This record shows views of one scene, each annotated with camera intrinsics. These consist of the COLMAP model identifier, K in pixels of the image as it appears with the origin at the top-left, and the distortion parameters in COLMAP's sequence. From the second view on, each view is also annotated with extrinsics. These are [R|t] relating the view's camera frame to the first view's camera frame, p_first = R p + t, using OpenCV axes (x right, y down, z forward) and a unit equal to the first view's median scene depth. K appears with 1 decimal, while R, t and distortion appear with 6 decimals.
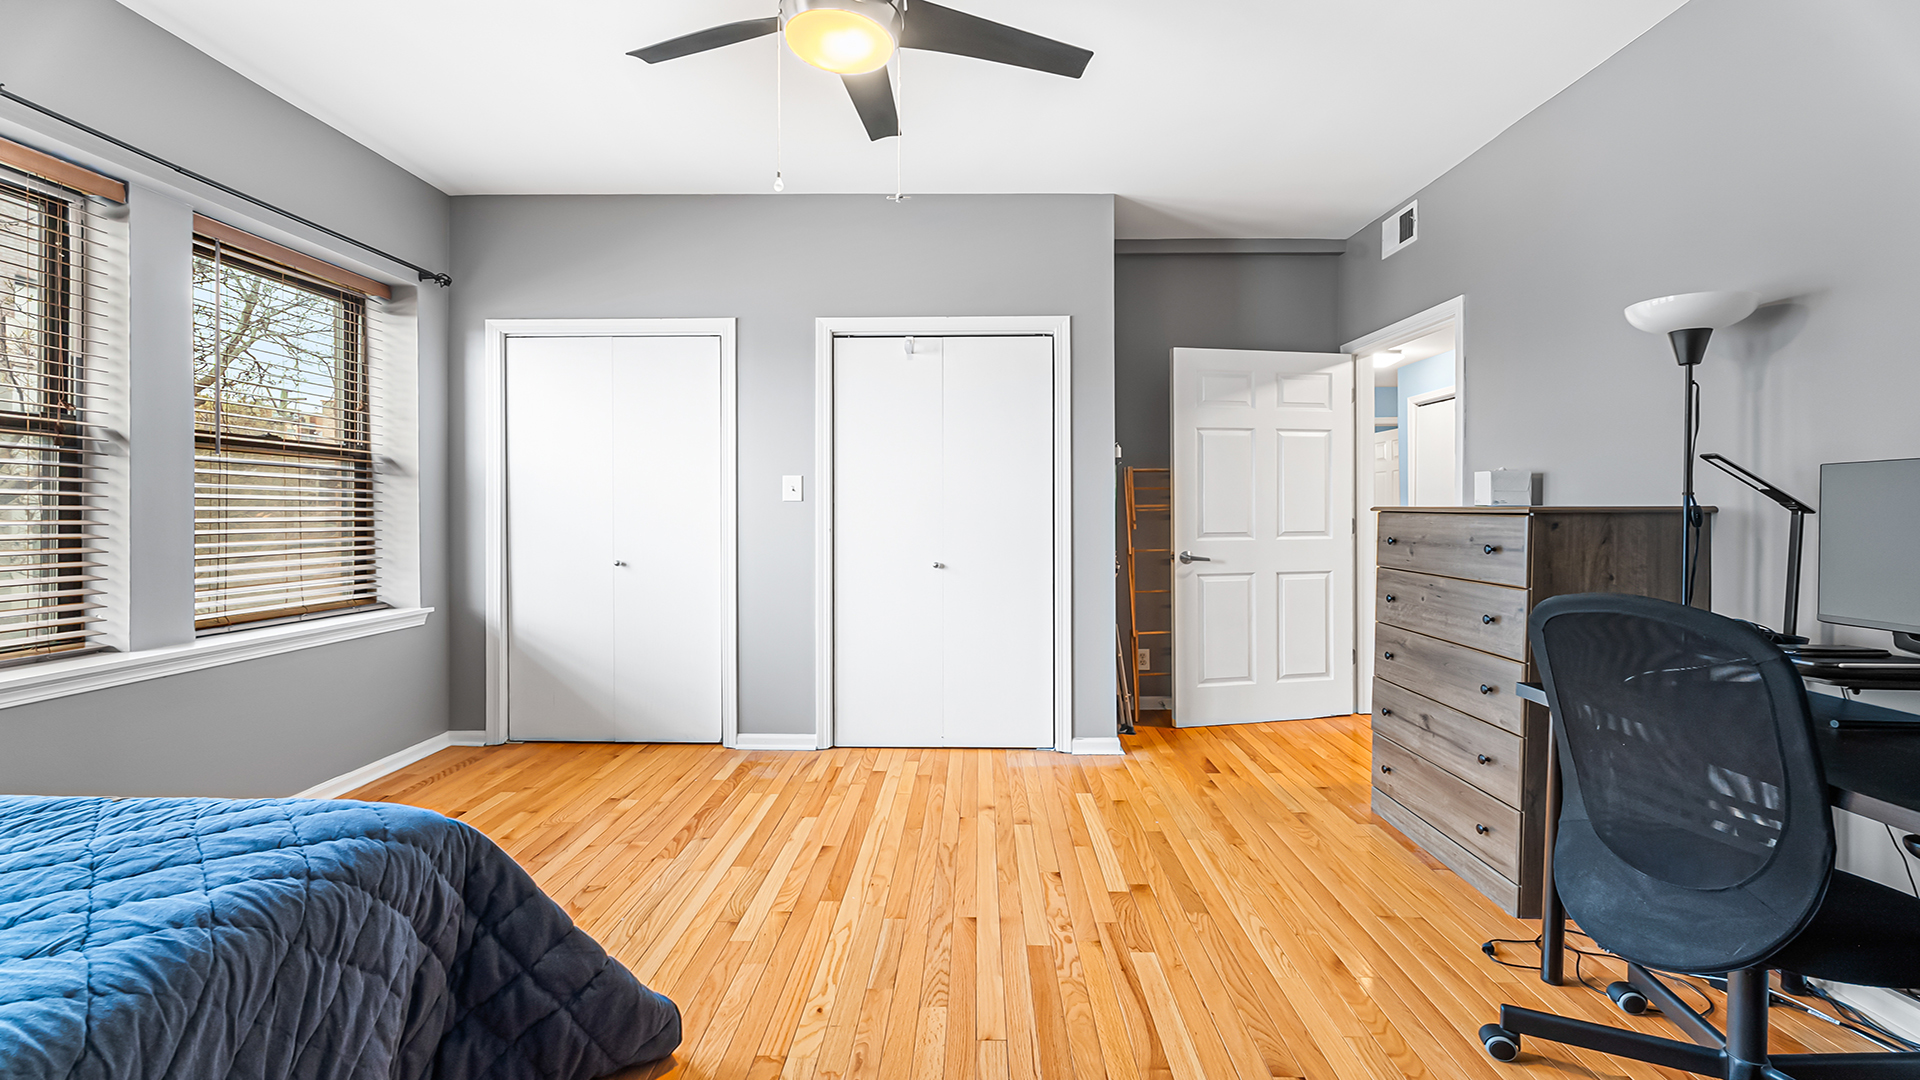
lens RADIAL K [[869.1, 0, 970.8], [0, 869.1, 526.6], [0, 0, 1]] dist [-0.004029, 0.000083]
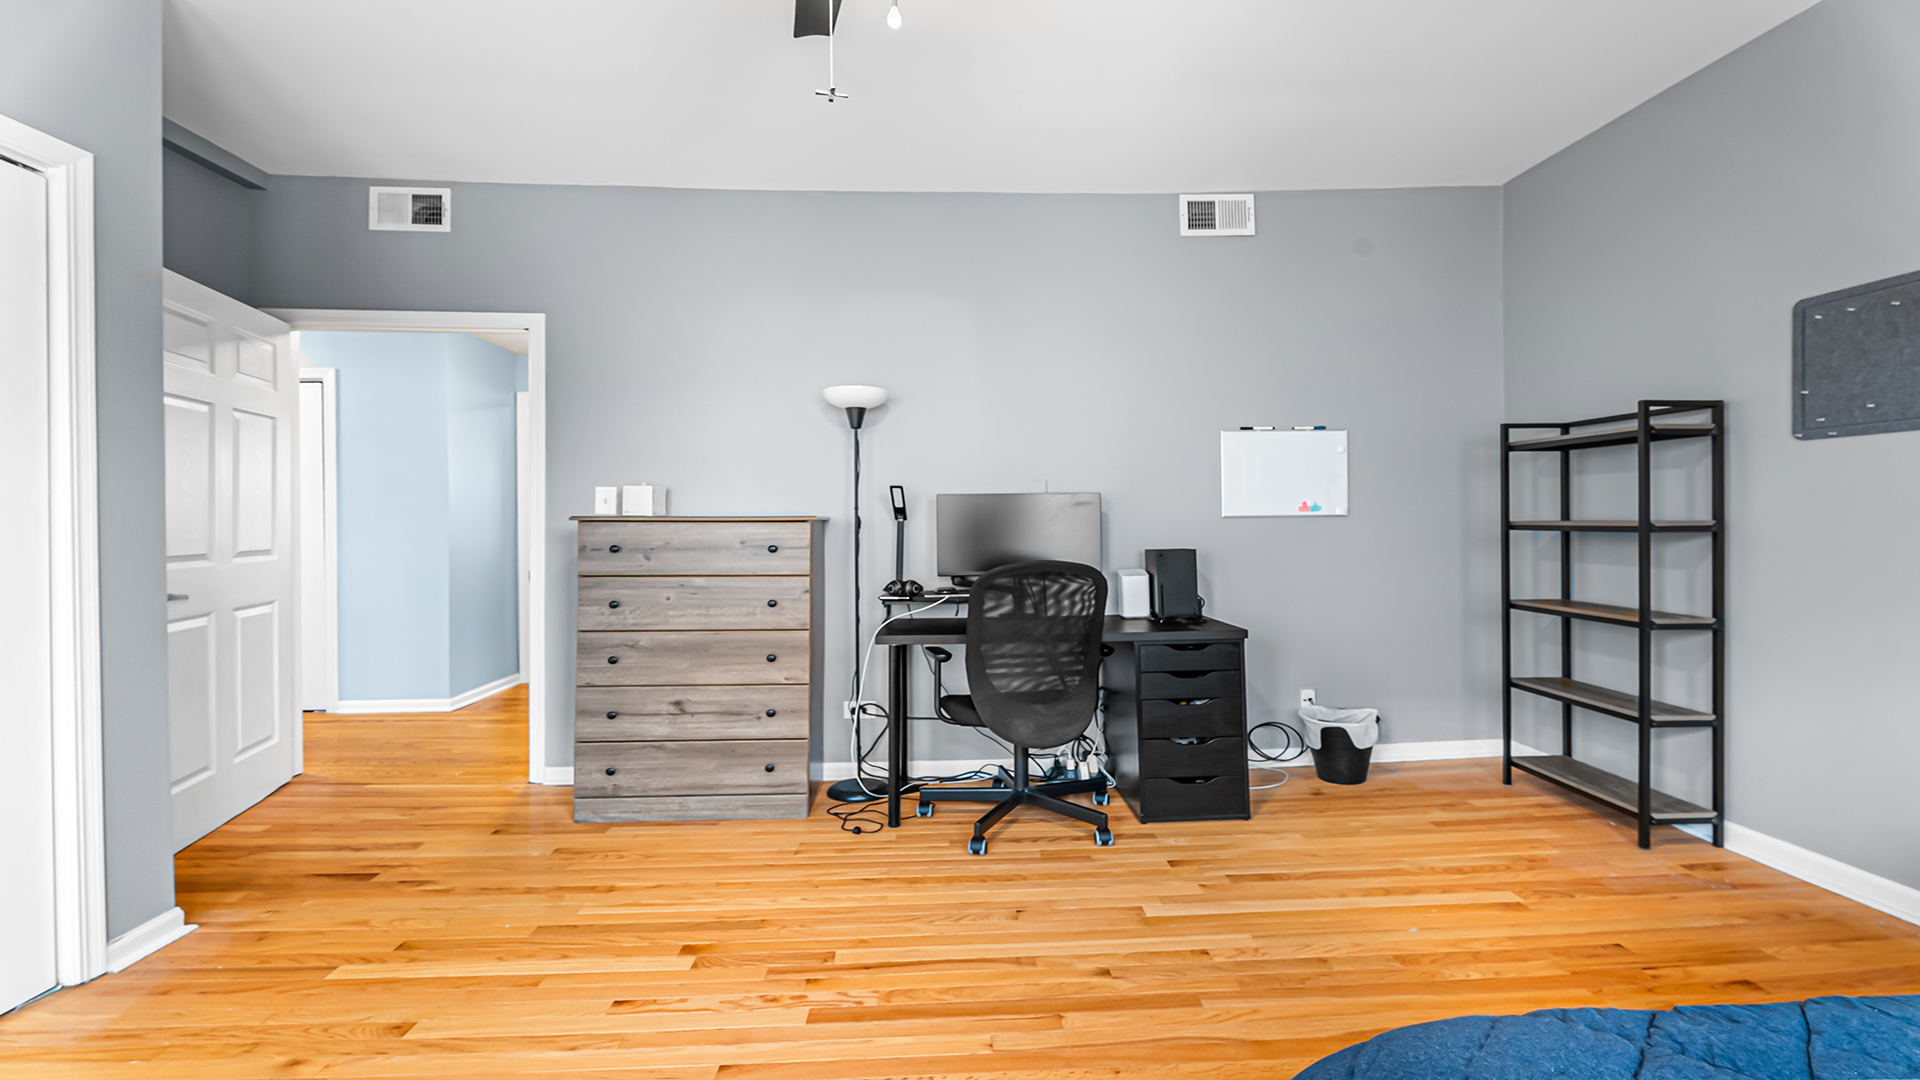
lens RADIAL K [[869.1, 0, 970.8], [0, 869.1, 526.6], [0, 0, 1]] dist [-0.004029, 0.000083]
pose [[-0.069187, -0.005252, 0.997590, -0.633213], [0.022806, 0.999716, 0.006845, -0.008277], [-0.997343, 0.023225, -0.069047, 0.702207]]
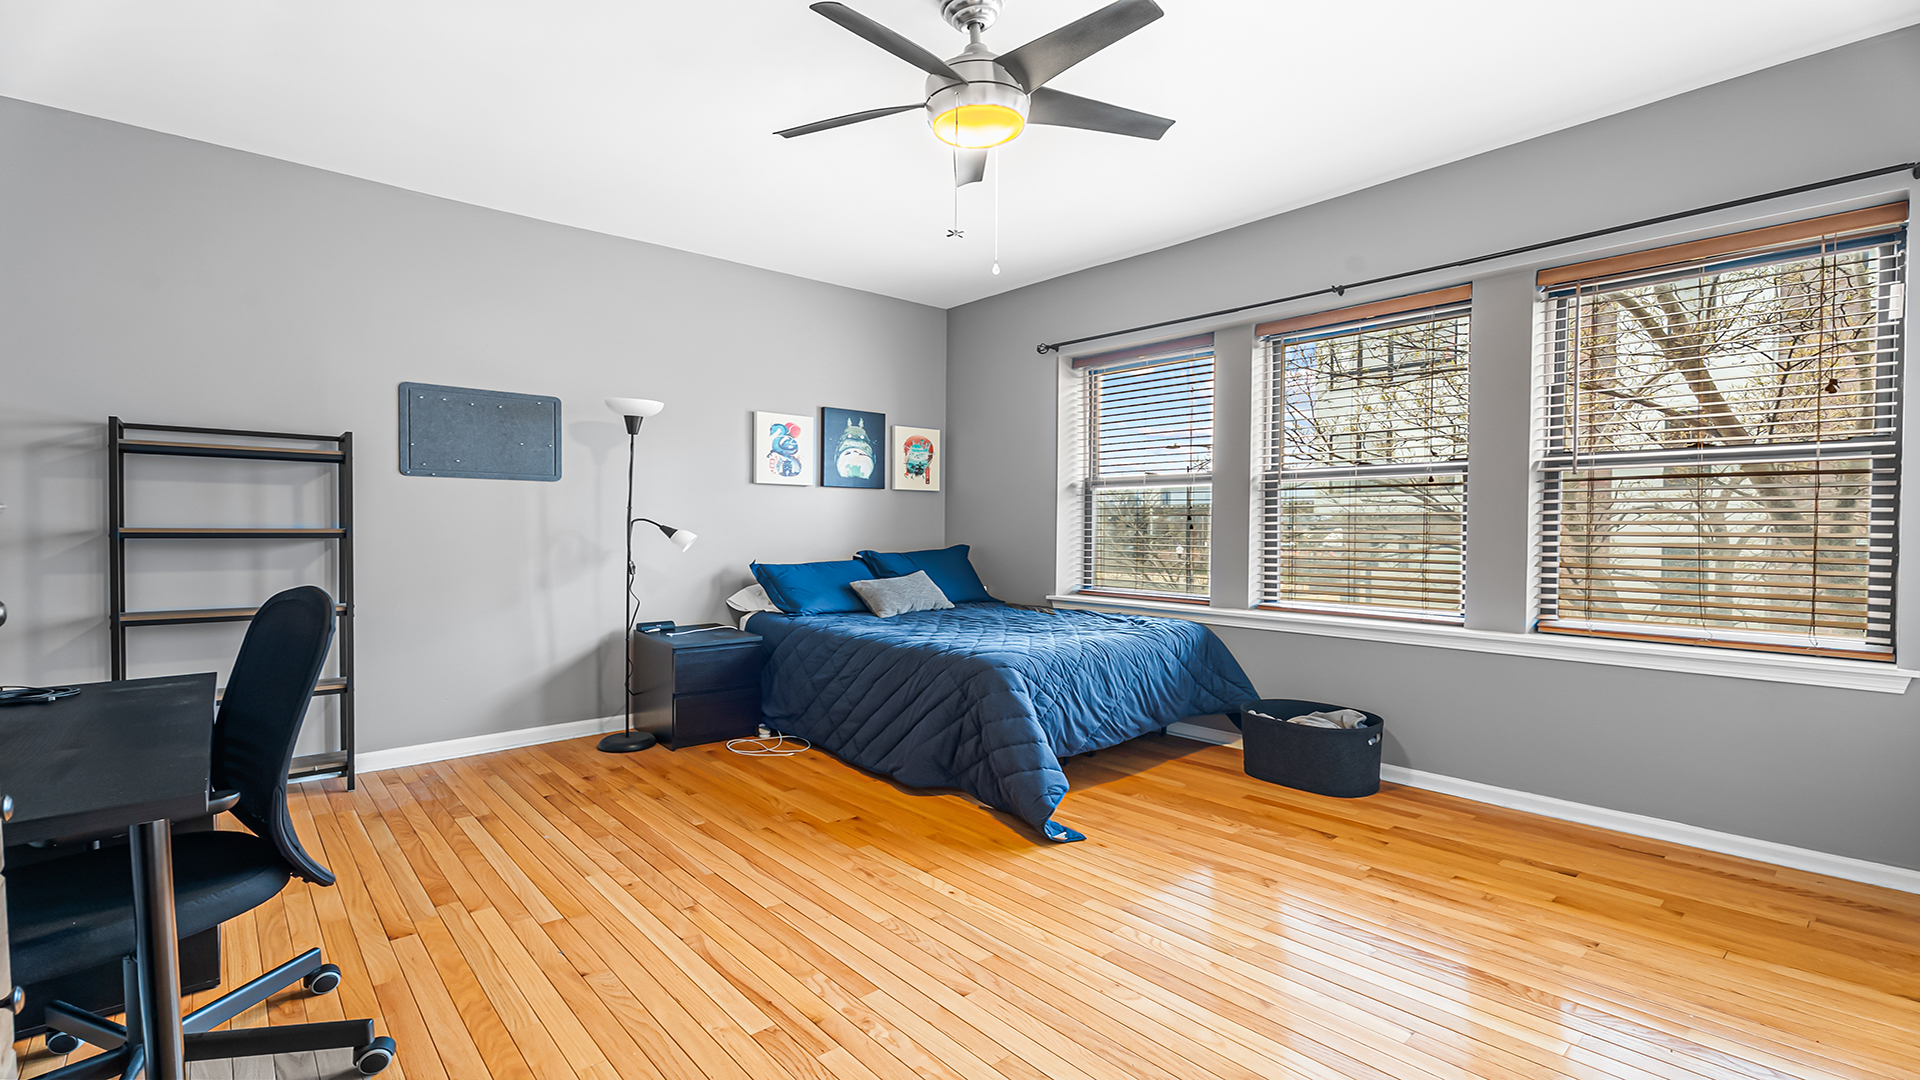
lens RADIAL K [[869.1, 0, 970.8], [0, 869.1, 526.6], [0, 0, 1]] dist [-0.004029, 0.000083]
pose [[-0.737312, 0.001459, -0.675551, 0.495283], [-0.012848, 0.999787, 0.016181, -0.026030], [0.675430, 0.020610, -0.737136, 1.389328]]
